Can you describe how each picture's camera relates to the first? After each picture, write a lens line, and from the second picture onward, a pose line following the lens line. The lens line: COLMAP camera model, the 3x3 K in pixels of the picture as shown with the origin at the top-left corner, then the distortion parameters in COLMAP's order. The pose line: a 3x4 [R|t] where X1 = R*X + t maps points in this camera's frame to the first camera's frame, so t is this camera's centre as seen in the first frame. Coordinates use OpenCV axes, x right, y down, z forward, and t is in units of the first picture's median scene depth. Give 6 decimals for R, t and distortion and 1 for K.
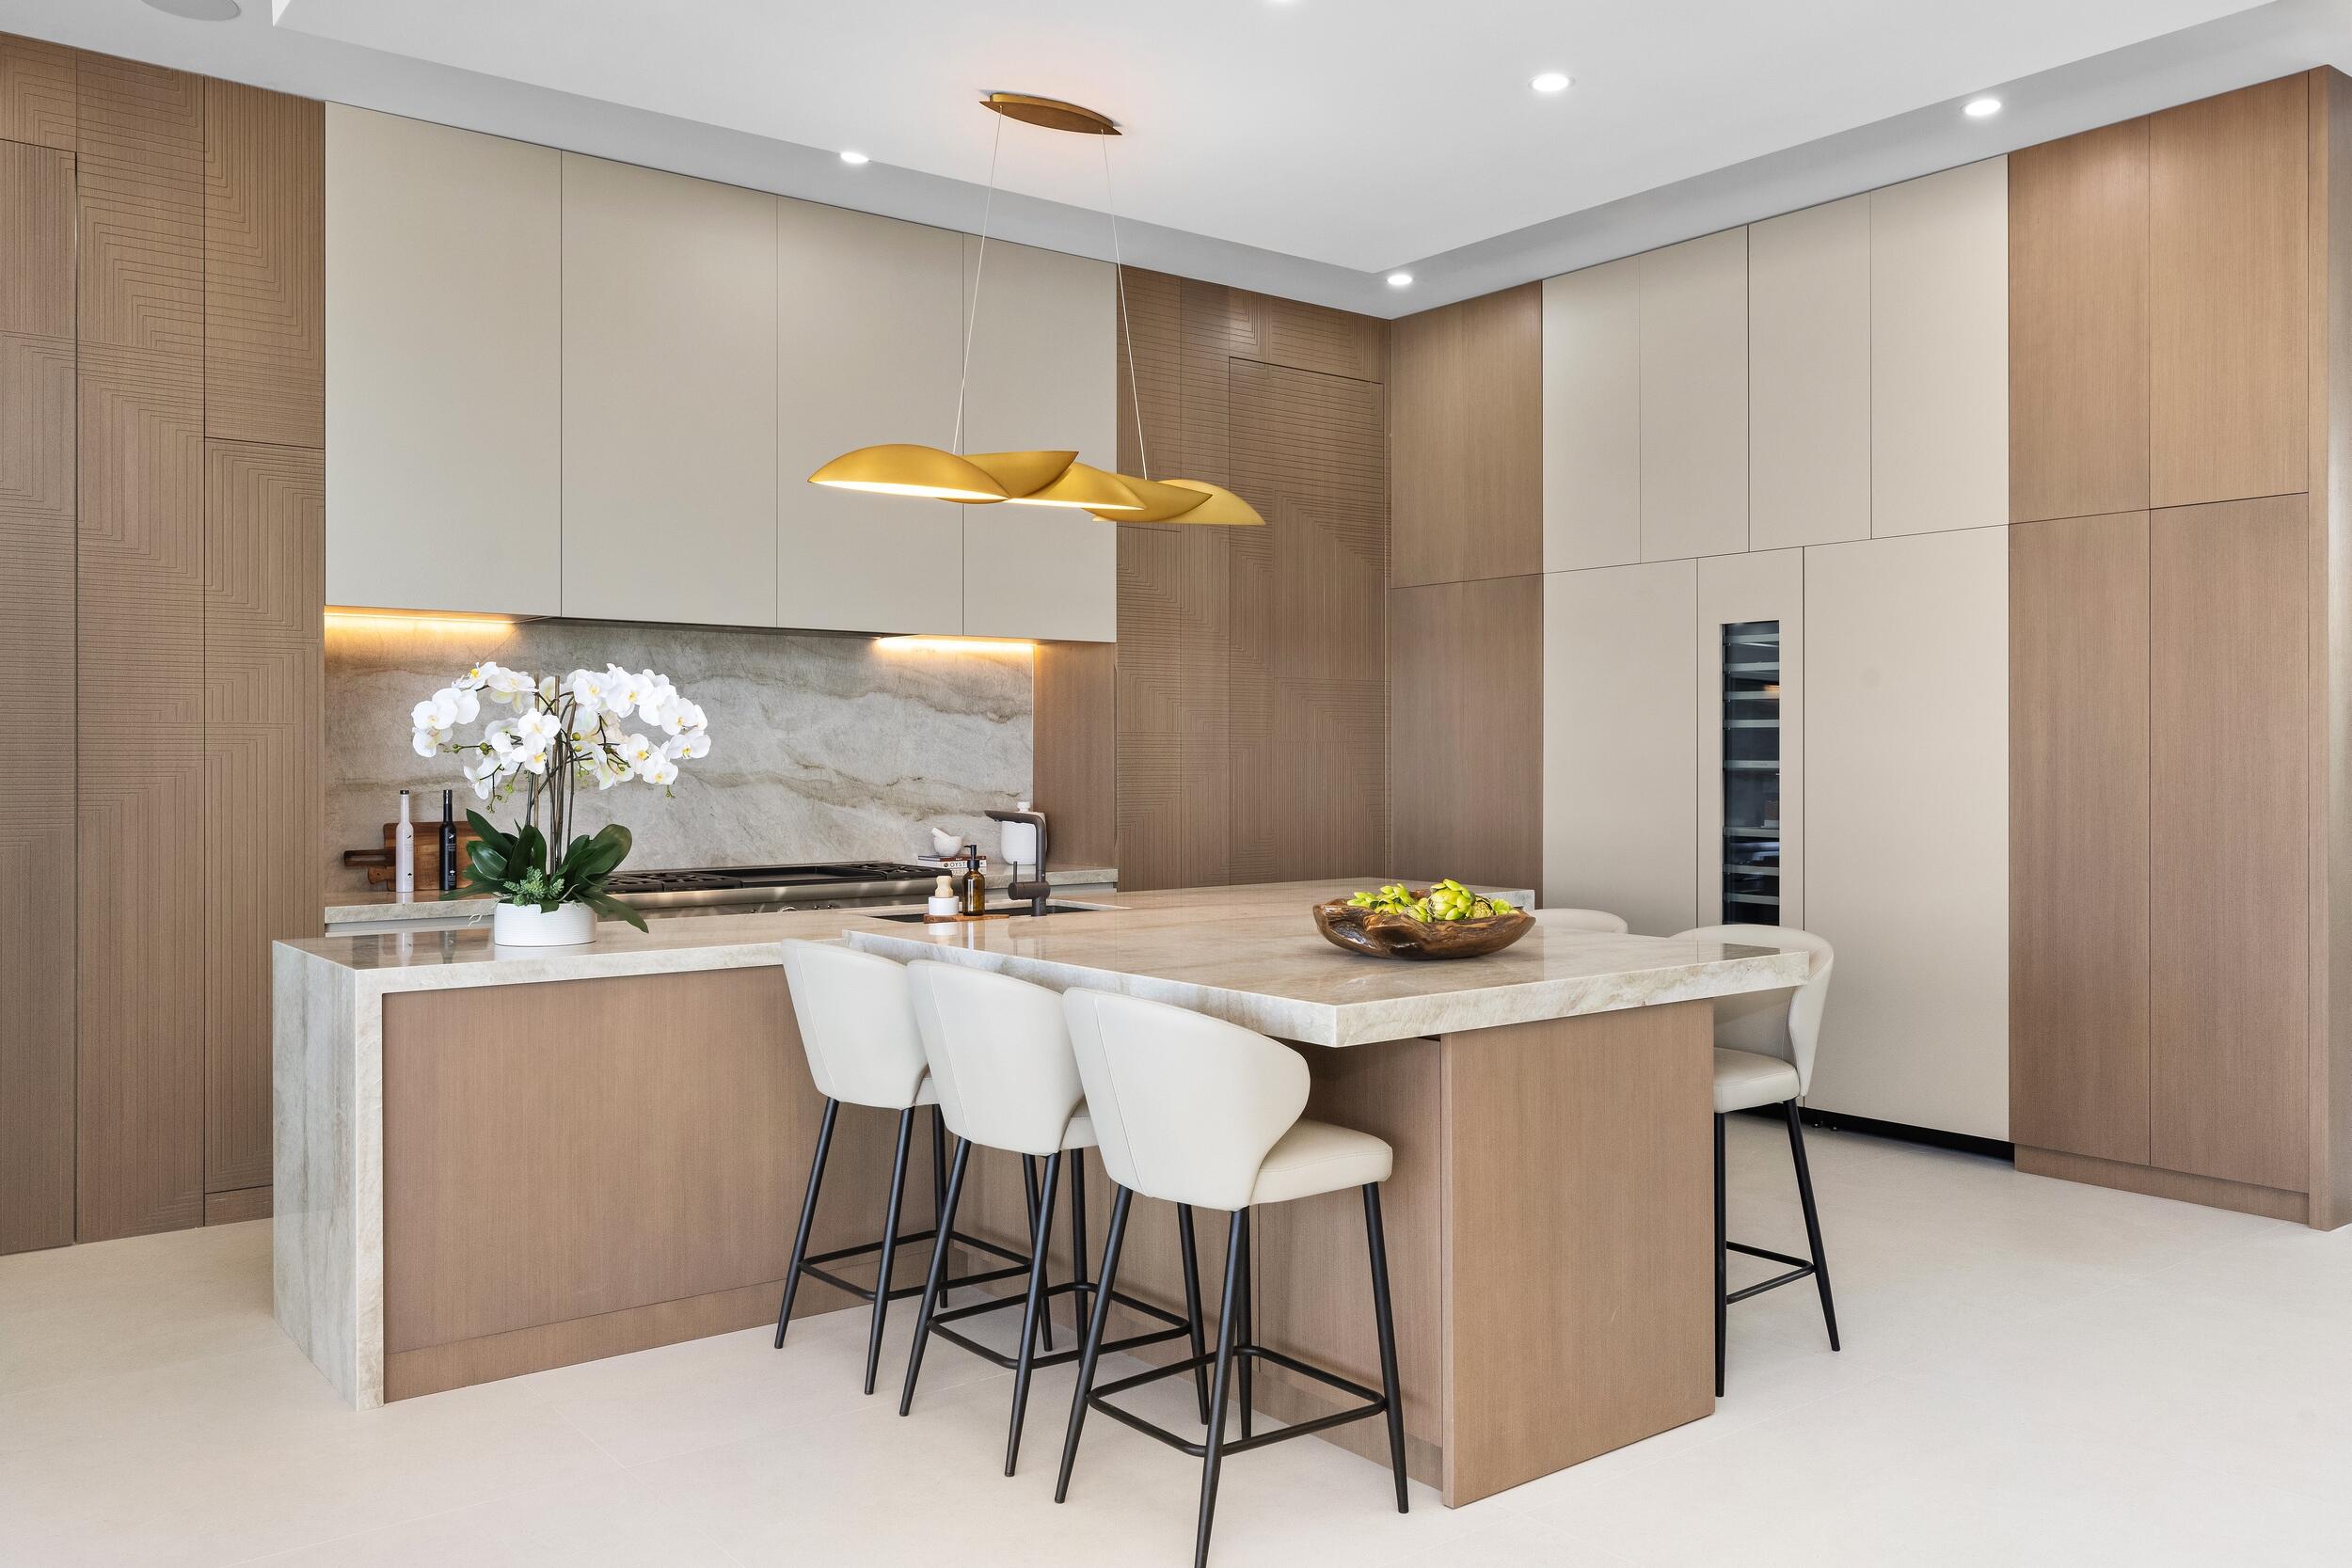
lens RADIAL K [[1825.4, 0, 1176.0], [0, 1825.4, 784.0], [0, 0, 1]] dist [0.005550, -0.002883]
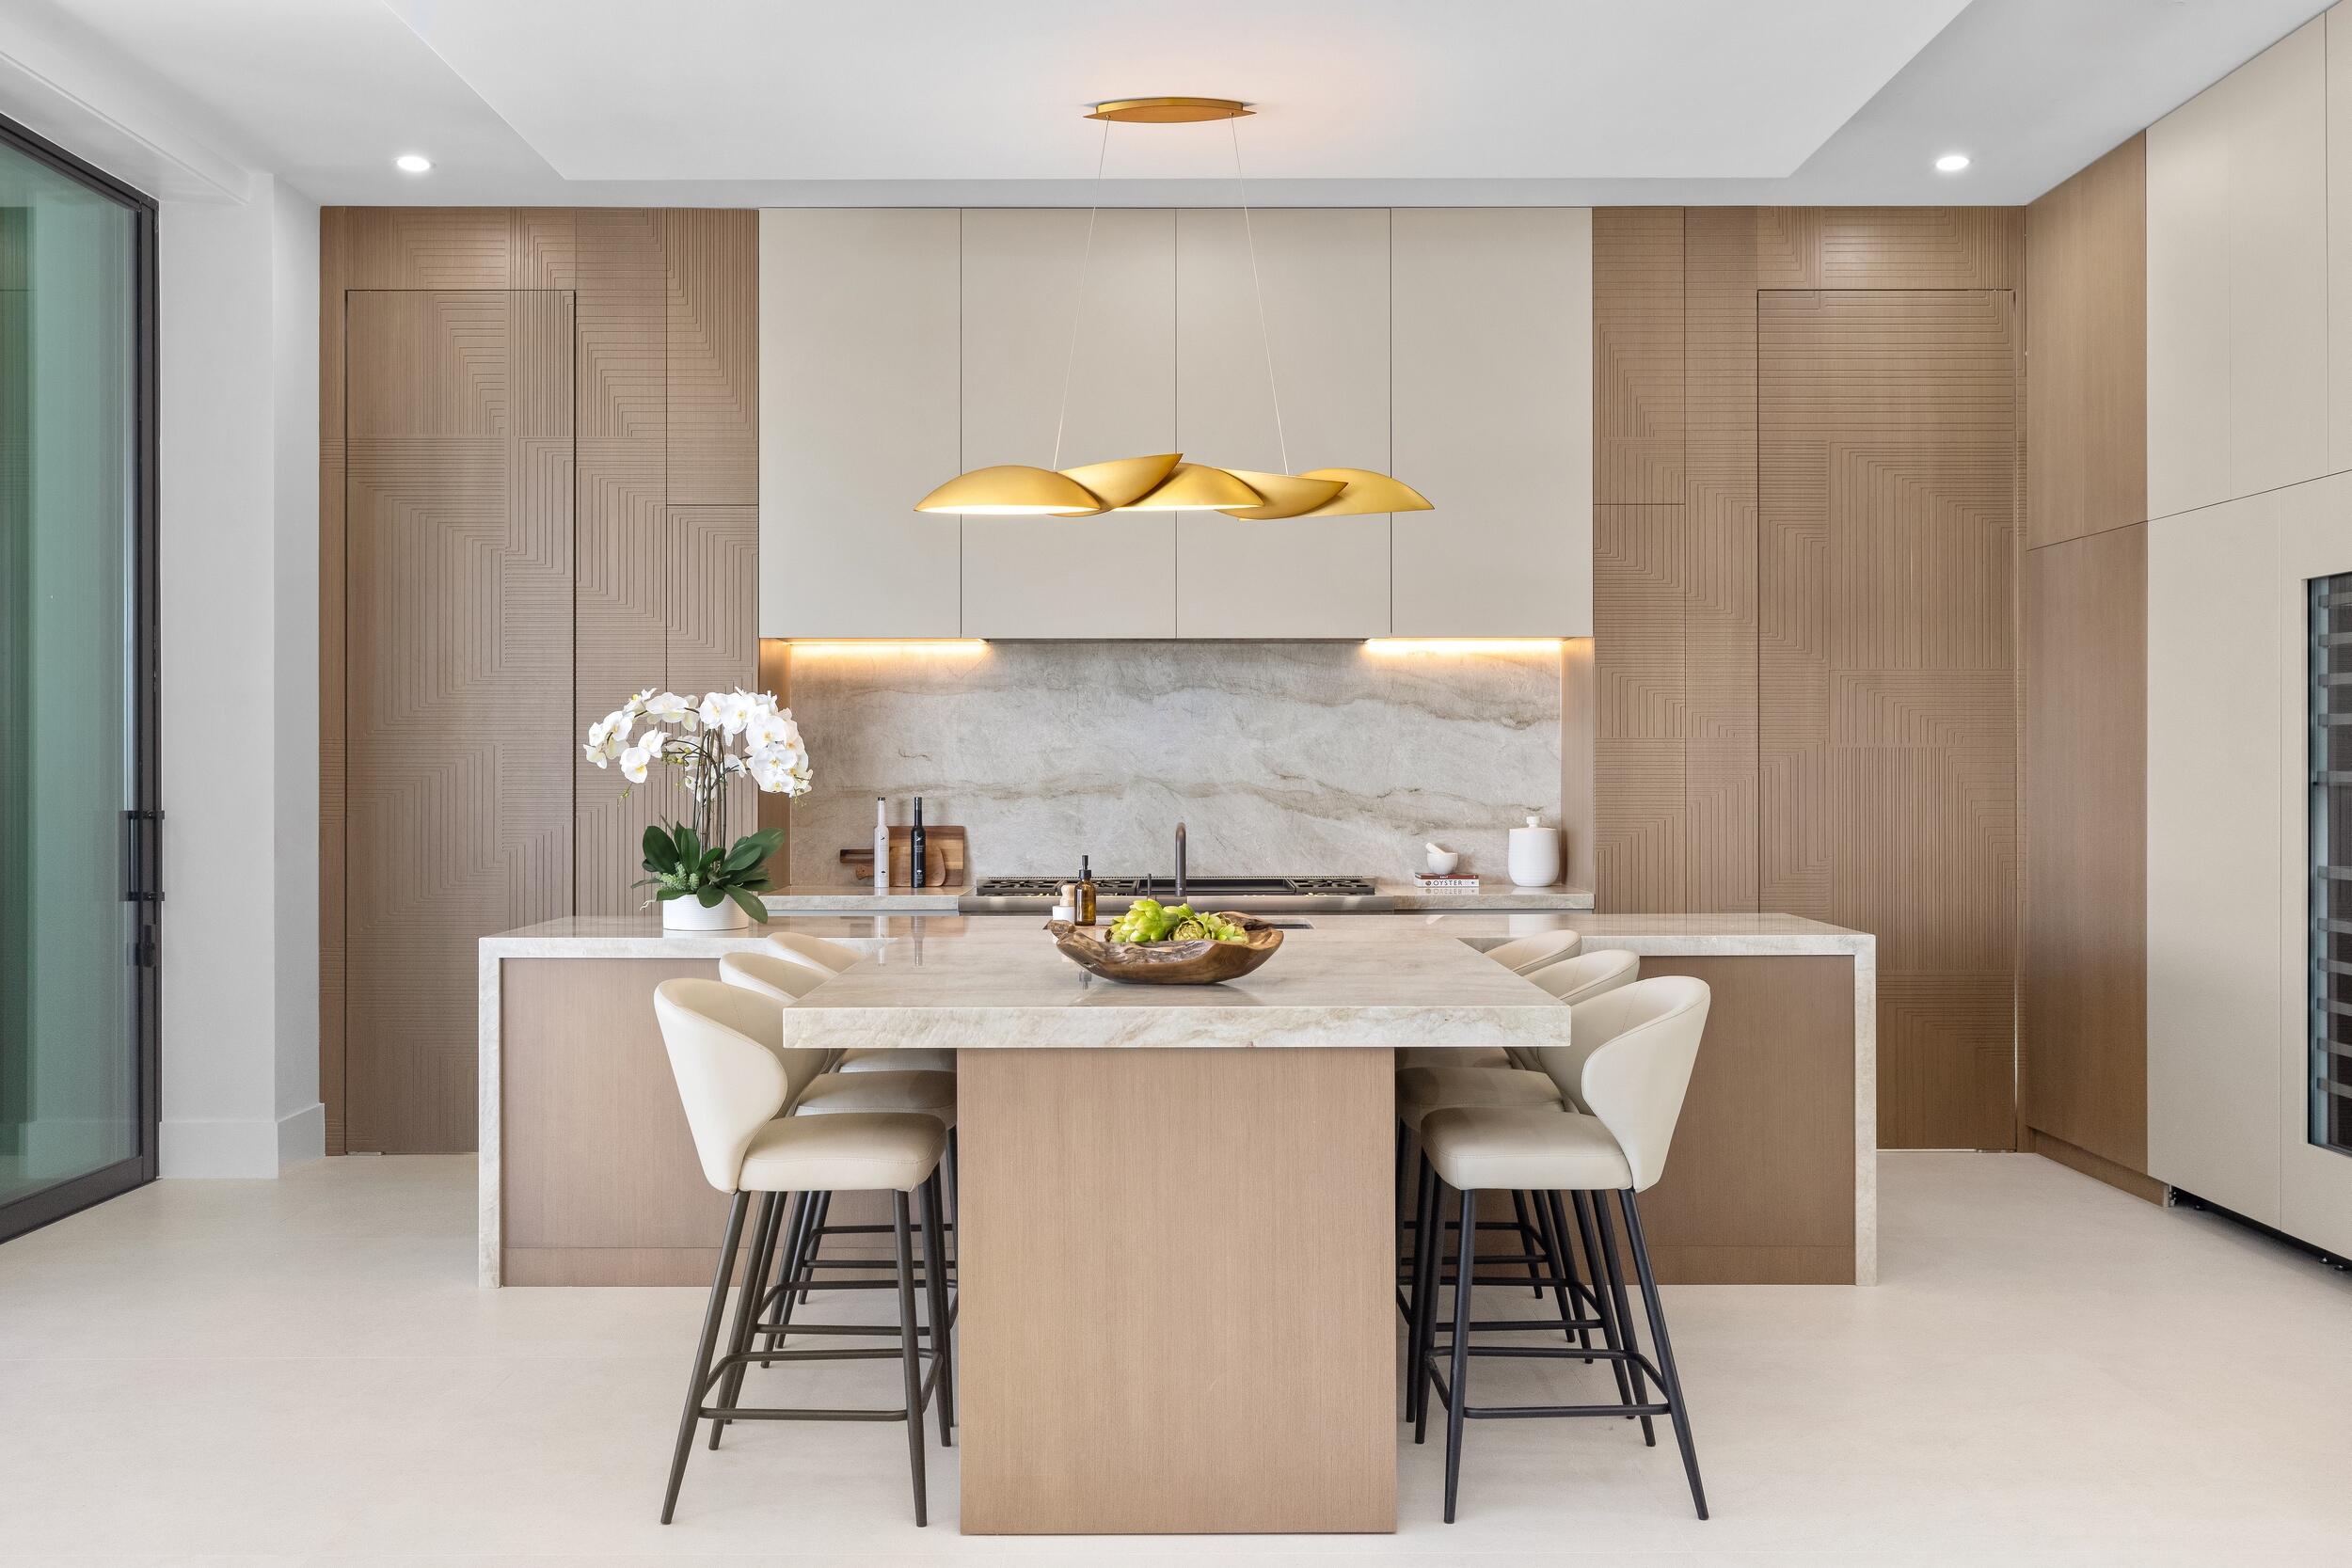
lens RADIAL K [[2078.1, 0, 1176.0], [0, 2078.1, 784.0], [0, 0, 1]] dist [0.006523, 0.001778]
pose [[0.786675, 0.004524, -0.617351, 0.437113], [-0.008226, 0.999961, -0.003154, -0.001769], [0.617313, 0.007559, 0.786681, 0.089680]]
